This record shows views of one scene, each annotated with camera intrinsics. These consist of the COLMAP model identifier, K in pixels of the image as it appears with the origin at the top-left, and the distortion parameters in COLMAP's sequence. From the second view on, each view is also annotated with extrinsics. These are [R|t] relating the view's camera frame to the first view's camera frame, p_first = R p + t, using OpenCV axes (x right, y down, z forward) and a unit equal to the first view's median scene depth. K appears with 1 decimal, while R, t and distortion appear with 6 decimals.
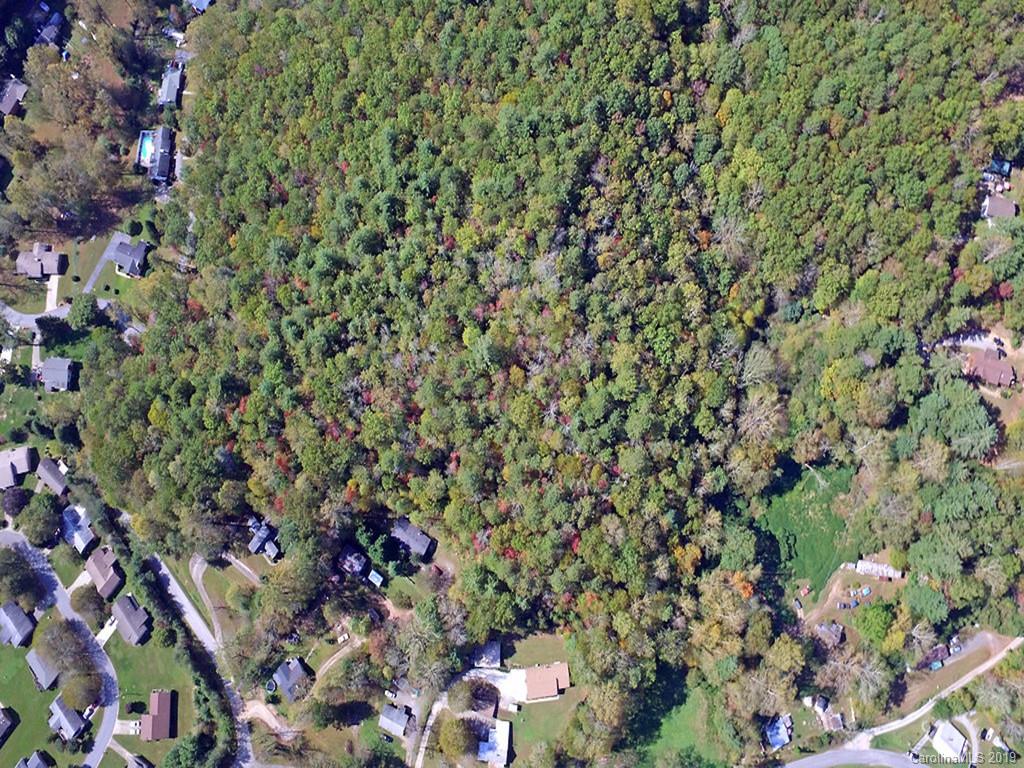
lens RADIAL K [[808.8, 0, 512.0], [0, 808.8, 384.0], [0, 0, 1]] dist [-0.166845, 0.109076]
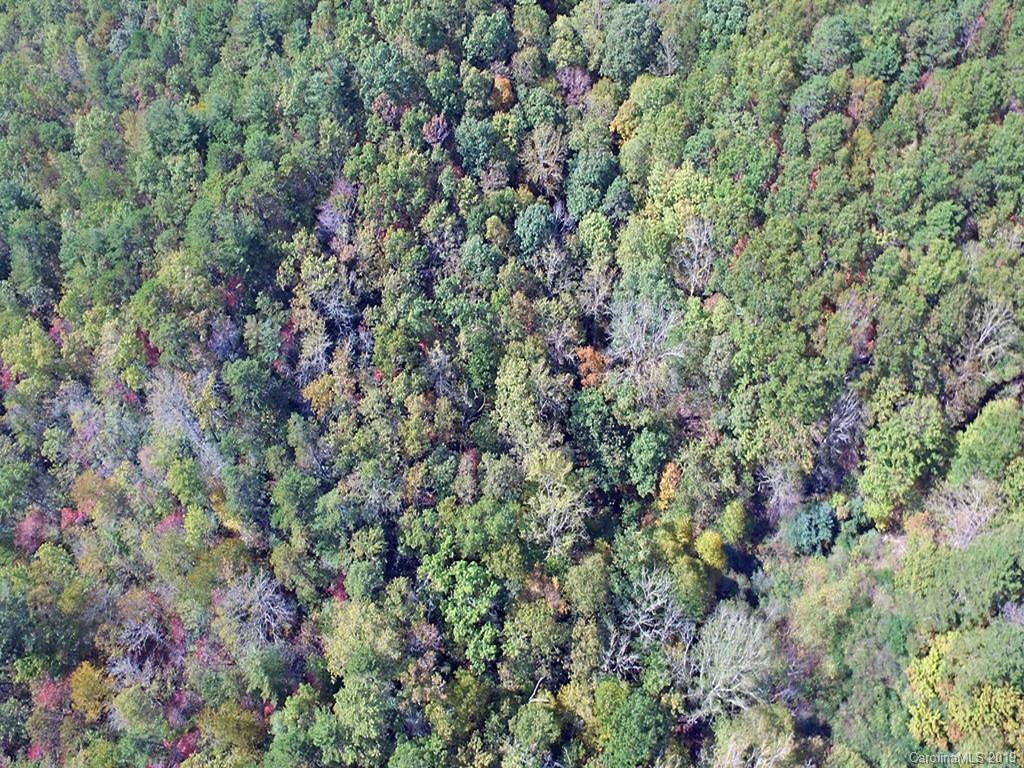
lens RADIAL K [[942.7, 0, 512.0], [0, 942.7, 384.0], [0, 0, 1]] dist [-0.210155, 0.268606]
pose [[0.999506, -0.007544, 0.030516, 0.187852], [0.017566, 0.939107, -0.343176, 0.001819], [-0.026069, 0.343542, 0.938775, 0.540798]]
